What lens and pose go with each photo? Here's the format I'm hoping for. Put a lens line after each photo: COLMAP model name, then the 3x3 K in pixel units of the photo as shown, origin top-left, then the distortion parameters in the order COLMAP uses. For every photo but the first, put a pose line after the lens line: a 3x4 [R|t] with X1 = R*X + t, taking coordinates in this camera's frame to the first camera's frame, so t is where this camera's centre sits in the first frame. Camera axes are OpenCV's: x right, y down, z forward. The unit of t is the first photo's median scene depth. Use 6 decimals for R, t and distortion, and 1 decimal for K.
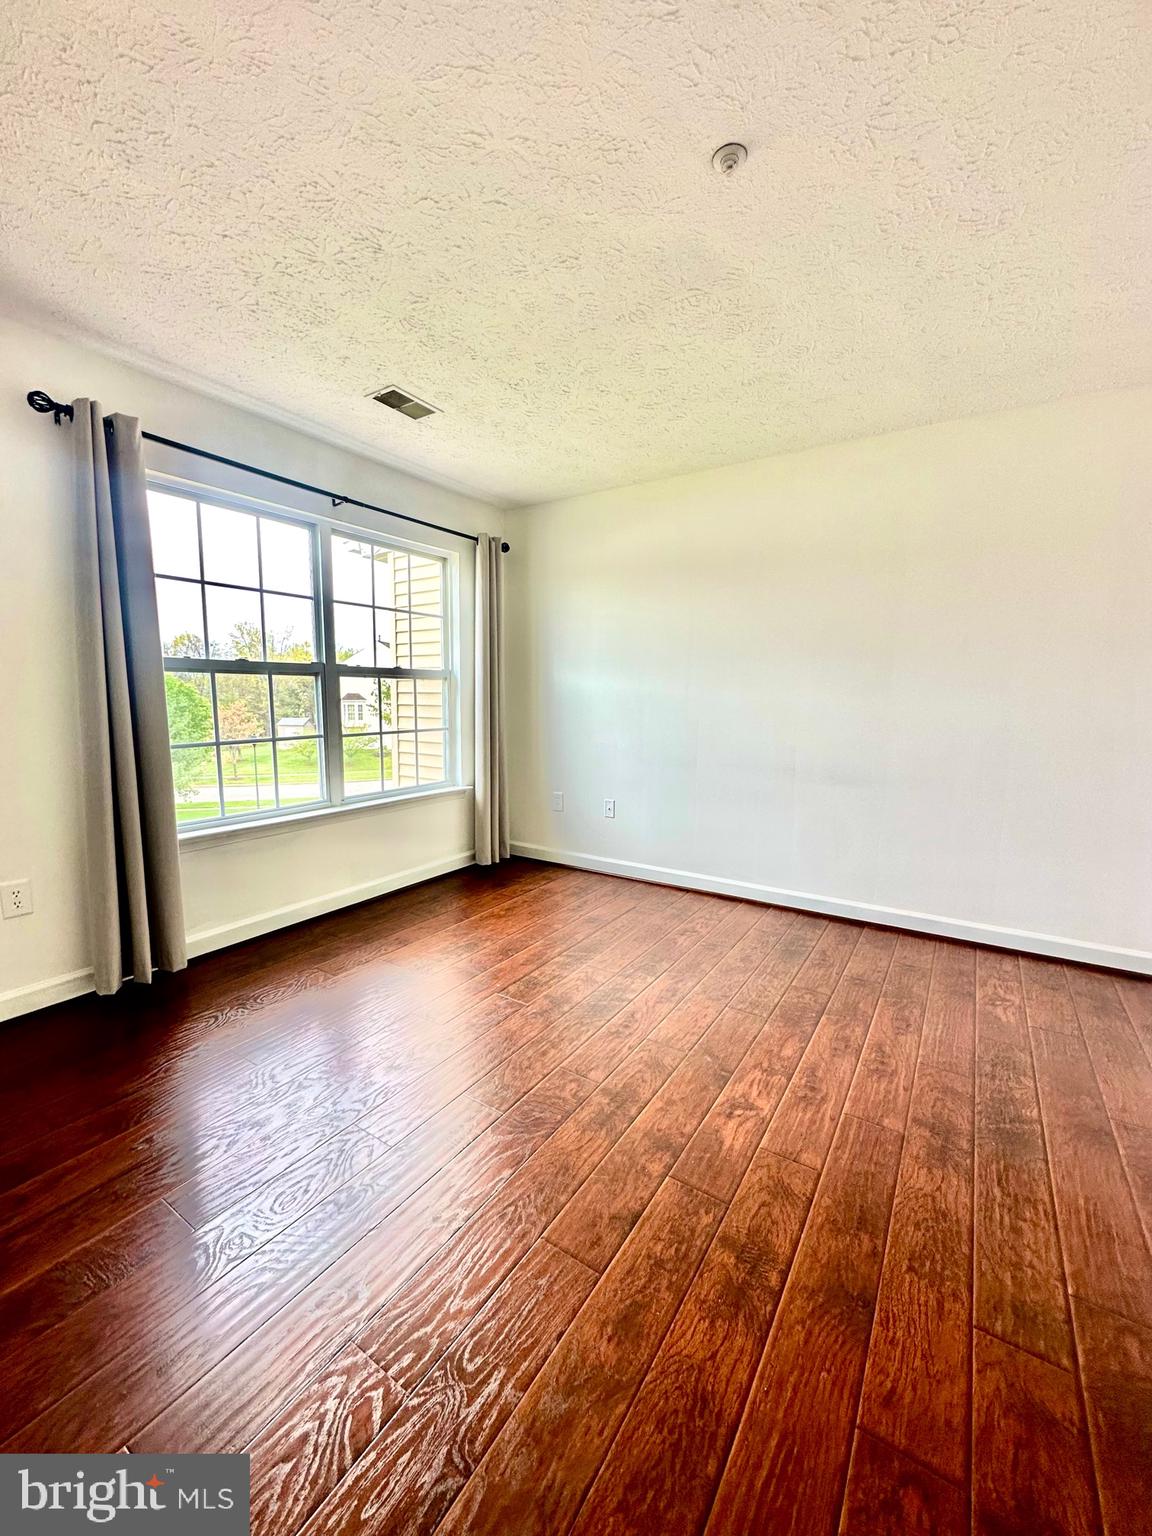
lens RADIAL K [[611.9, 0, 581.9], [0, 611.9, 766.7], [0, 0, 1]] dist [-0.003046, 0.000579]
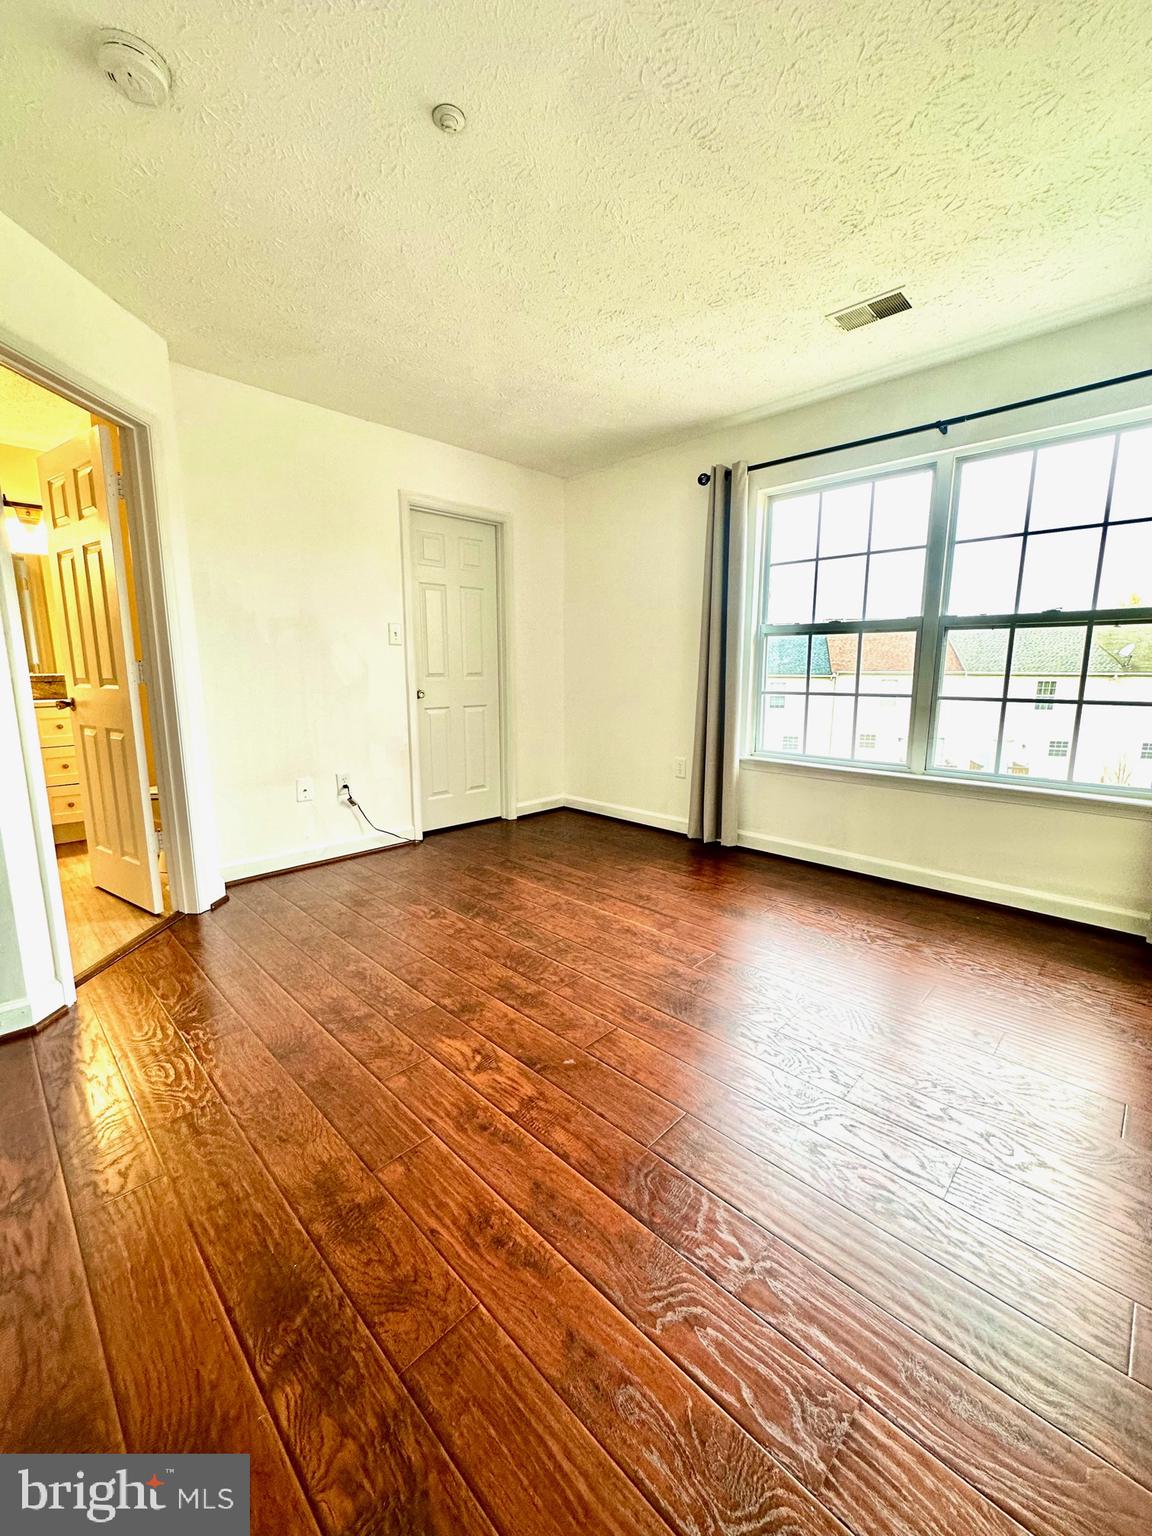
lens RADIAL K [[611.9, 0, 570.8], [0, 611.9, 767.0], [0, 0, 1]] dist [-0.003046, 0.000579]
pose [[-0.207414, 0.154525, -0.965972, 0.856768], [-0.116385, 0.976534, 0.181205, -0.075133], [0.971305, 0.150009, -0.184563, 0.966714]]
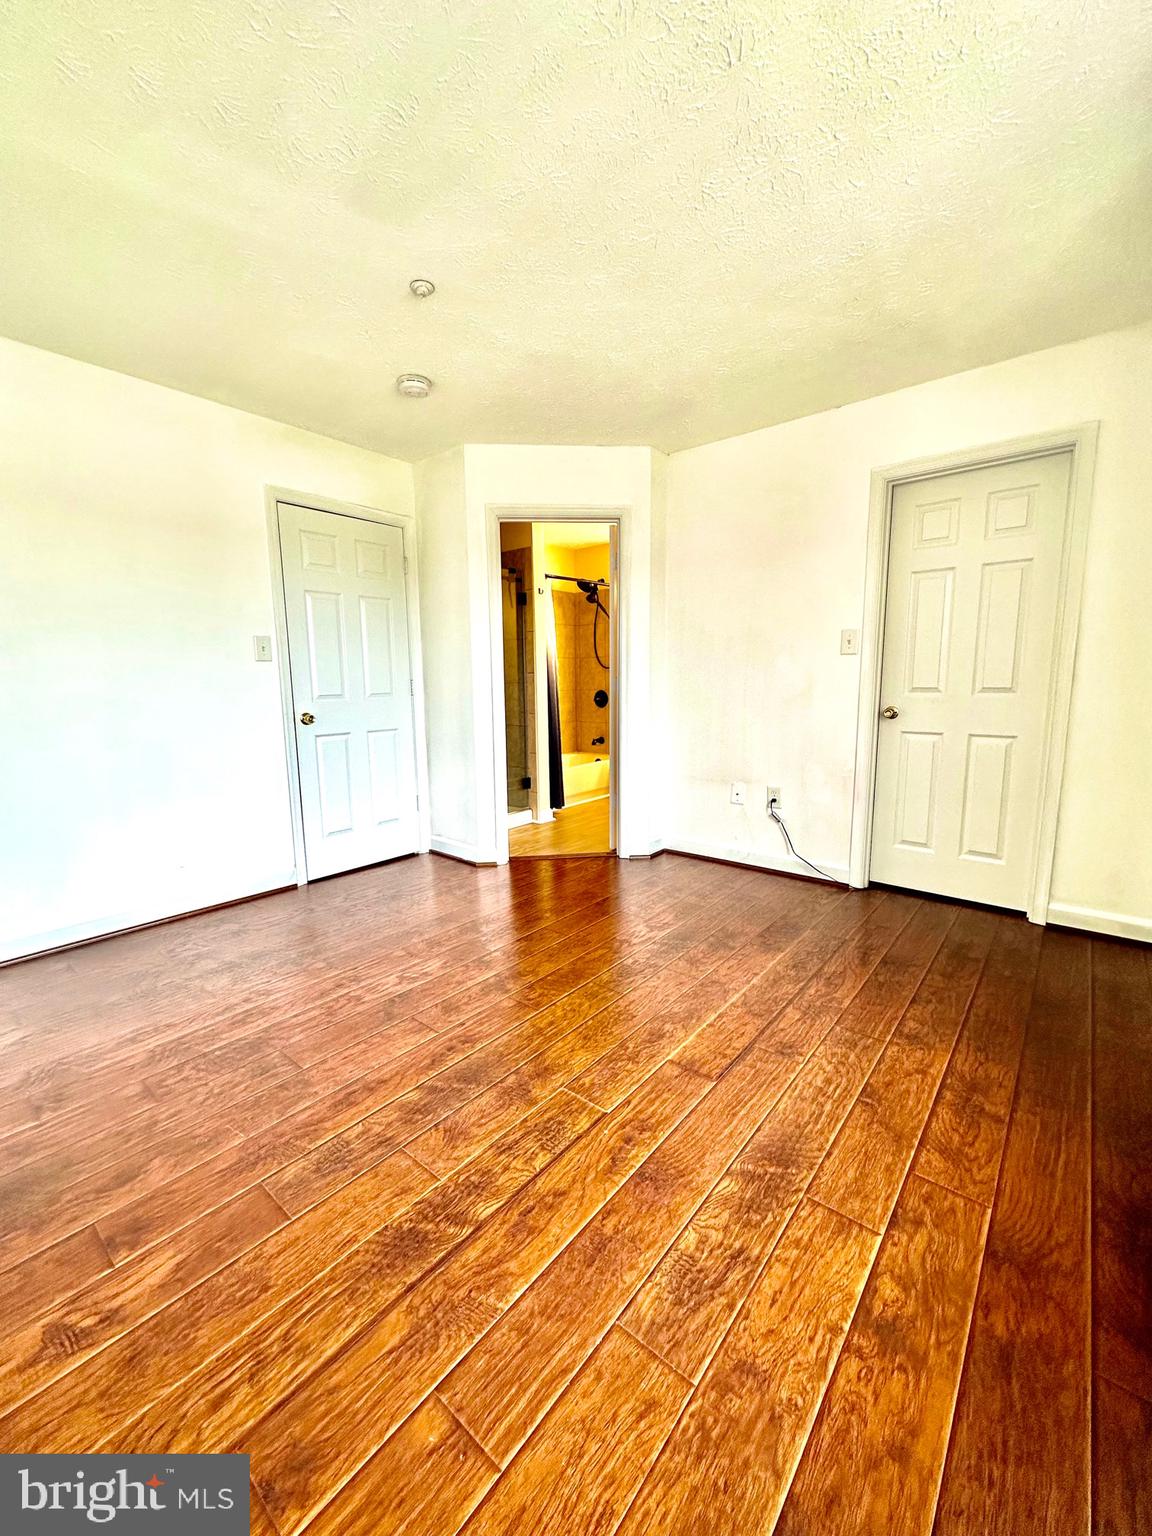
lens RADIAL K [[611.9, 0, 577.2], [0, 611.9, 766.8], [0, 0, 1]] dist [-0.003046, 0.000579]
pose [[-0.992422, -0.011131, 0.122373, -0.195254], [0.020798, 0.966304, 0.256560, -0.163379], [-0.121105, 0.257161, -0.958750, 1.630471]]
